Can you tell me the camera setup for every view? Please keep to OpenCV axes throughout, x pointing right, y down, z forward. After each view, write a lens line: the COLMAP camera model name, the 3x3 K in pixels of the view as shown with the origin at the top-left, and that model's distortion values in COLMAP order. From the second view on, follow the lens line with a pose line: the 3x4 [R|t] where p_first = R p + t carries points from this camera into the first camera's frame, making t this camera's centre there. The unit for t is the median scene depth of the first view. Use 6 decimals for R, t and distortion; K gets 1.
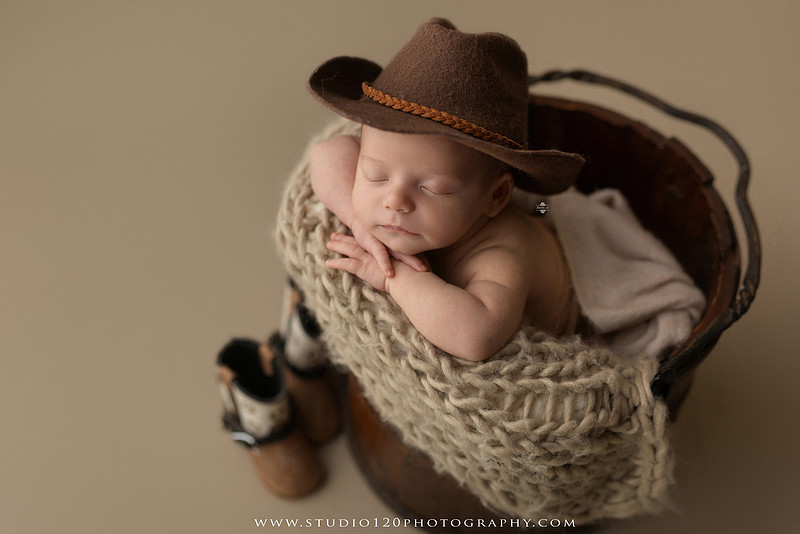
lens RADIAL K [[1032.5, 0, 400.0], [0, 1032.5, 267.0], [0, 0, 1]] dist [0.030202, 0.042092]
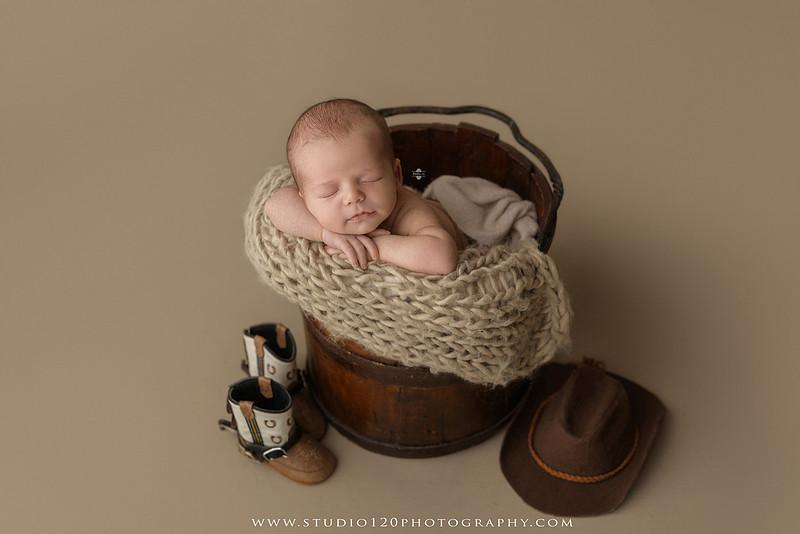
lens RADIAL K [[1032.5, 0, 400.0], [0, 1032.5, 267.0], [0, 0, 1]] dist [0.030202, 0.042092]
pose [[0.863238, -0.383513, 0.328235, -0.438537], [0.430415, 0.898931, -0.081644, 0.167190], [-0.263749, 0.211756, 0.941061, -0.382087]]
